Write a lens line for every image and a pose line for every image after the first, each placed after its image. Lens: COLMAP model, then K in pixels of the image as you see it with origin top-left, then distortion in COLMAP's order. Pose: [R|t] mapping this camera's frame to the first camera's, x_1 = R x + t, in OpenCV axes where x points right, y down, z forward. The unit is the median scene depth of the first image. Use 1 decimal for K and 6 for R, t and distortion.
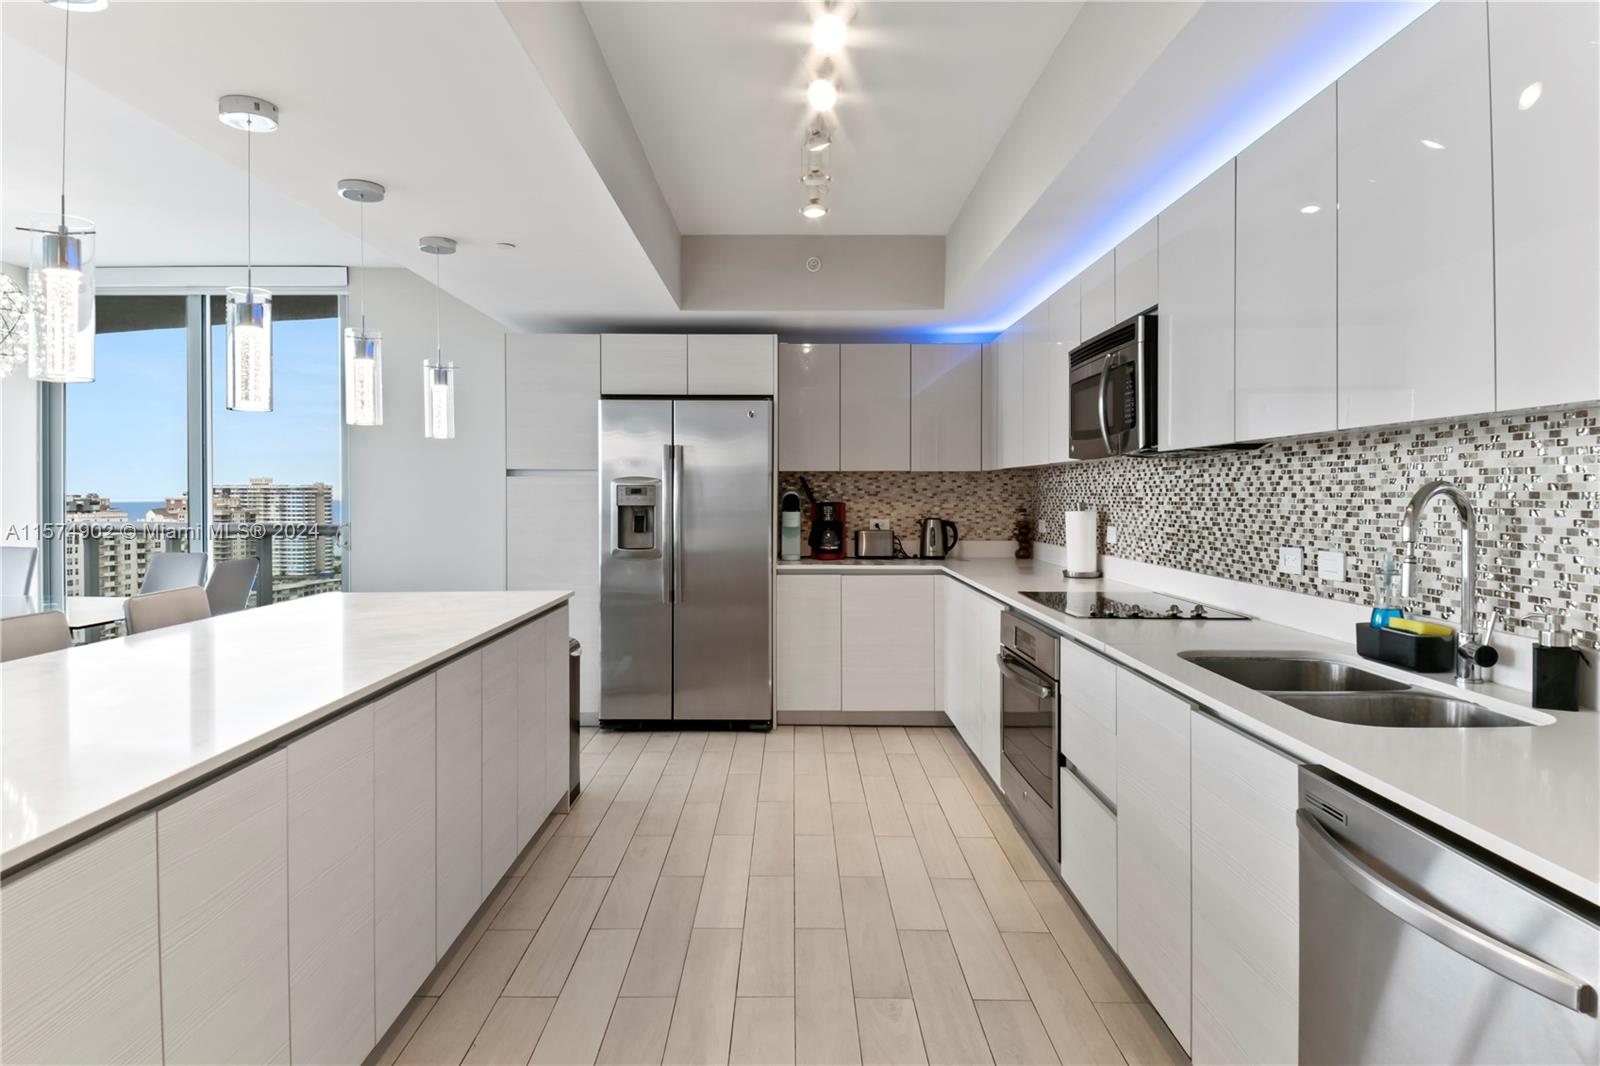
lens RADIAL K [[953.9, 0, 801.6], [0, 953.9, 511.4], [0, 0, 1]] dist [0.037456, -0.010776]
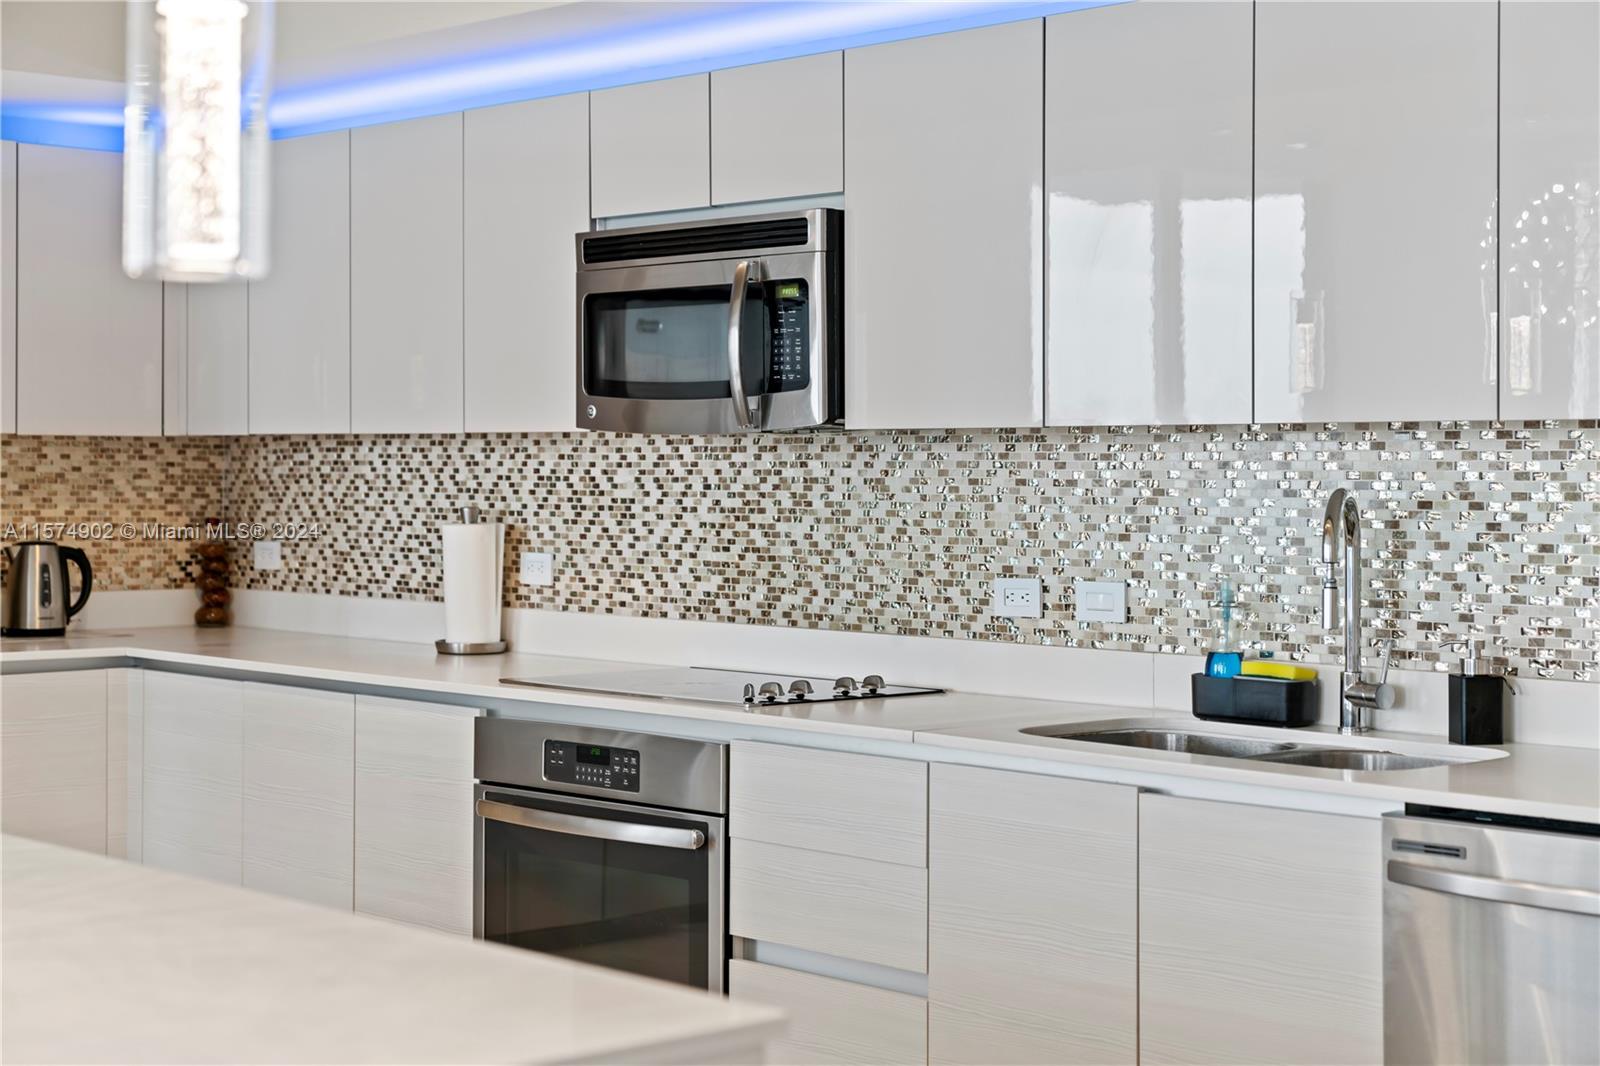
lens RADIAL K [[2664.6, 0, 735.3], [0, 2664.6, 526.4], [0, 0, 1]] dist [0.005033, 0.000000]
pose [[0.751219, -0.011663, 0.659951, -0.500802], [0.008121, 0.999932, 0.008428, -0.009009], [-0.660004, -0.000972, 0.751262, -0.148242]]
